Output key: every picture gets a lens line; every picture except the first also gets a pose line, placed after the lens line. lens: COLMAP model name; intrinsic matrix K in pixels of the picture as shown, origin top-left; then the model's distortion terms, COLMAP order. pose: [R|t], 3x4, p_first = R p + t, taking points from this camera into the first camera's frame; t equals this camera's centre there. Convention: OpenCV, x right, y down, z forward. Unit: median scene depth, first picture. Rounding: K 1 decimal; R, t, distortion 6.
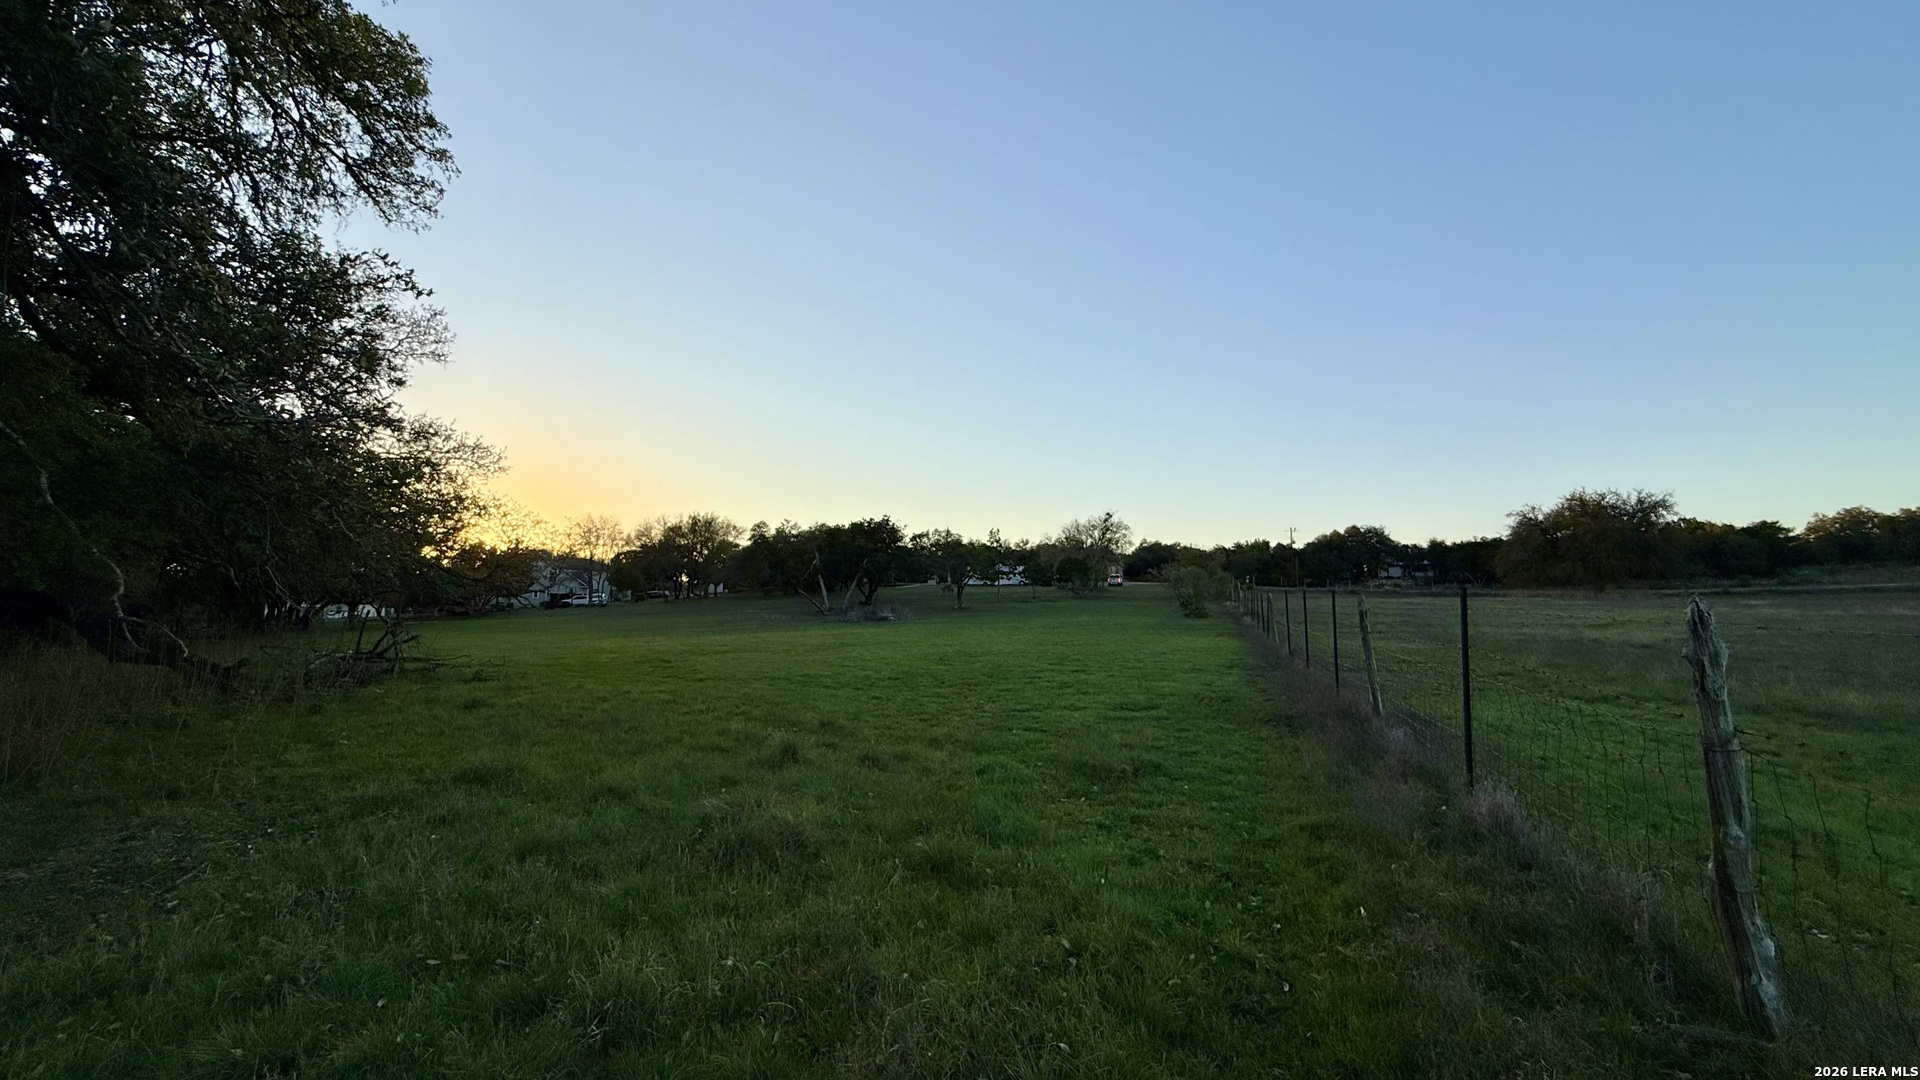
lens RADIAL K [[763.7, 0, 953.6], [0, 763.7, 536.4], [0, 0, 1]] dist [0.003066, 0.000159]
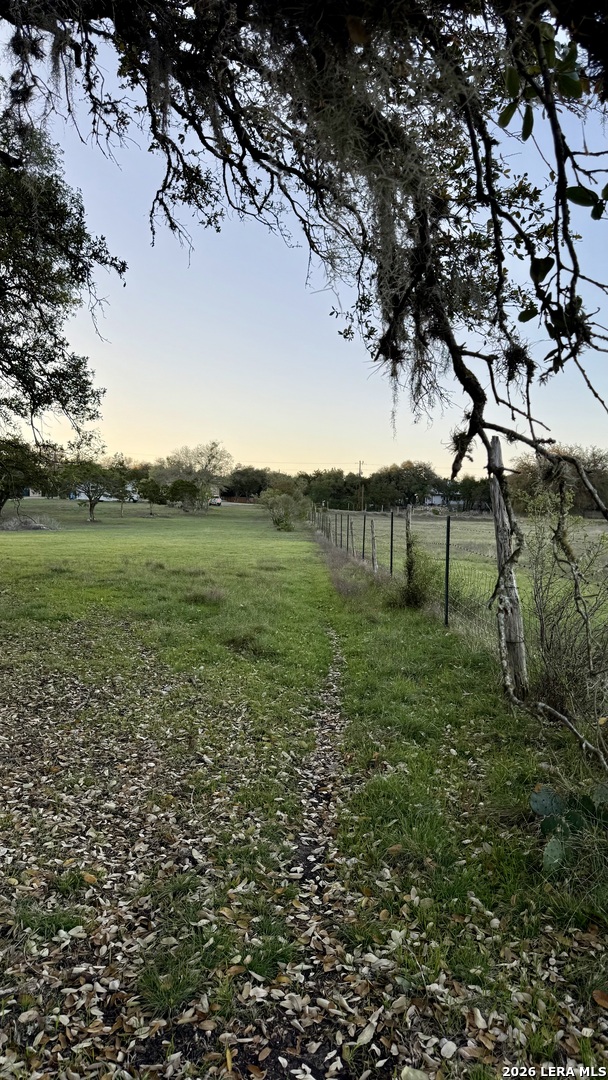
lens RADIAL K [[755.1, 0, 303.8], [0, 755.1, 540.5], [0, 0, 1]] dist [0.005539, 0.000276]
pose [[0.942748, 0.013917, 0.333215, -0.046224], [-0.051798, 0.993115, 0.105070, -0.009794], [-0.329458, -0.116314, 0.936978, -0.128165]]
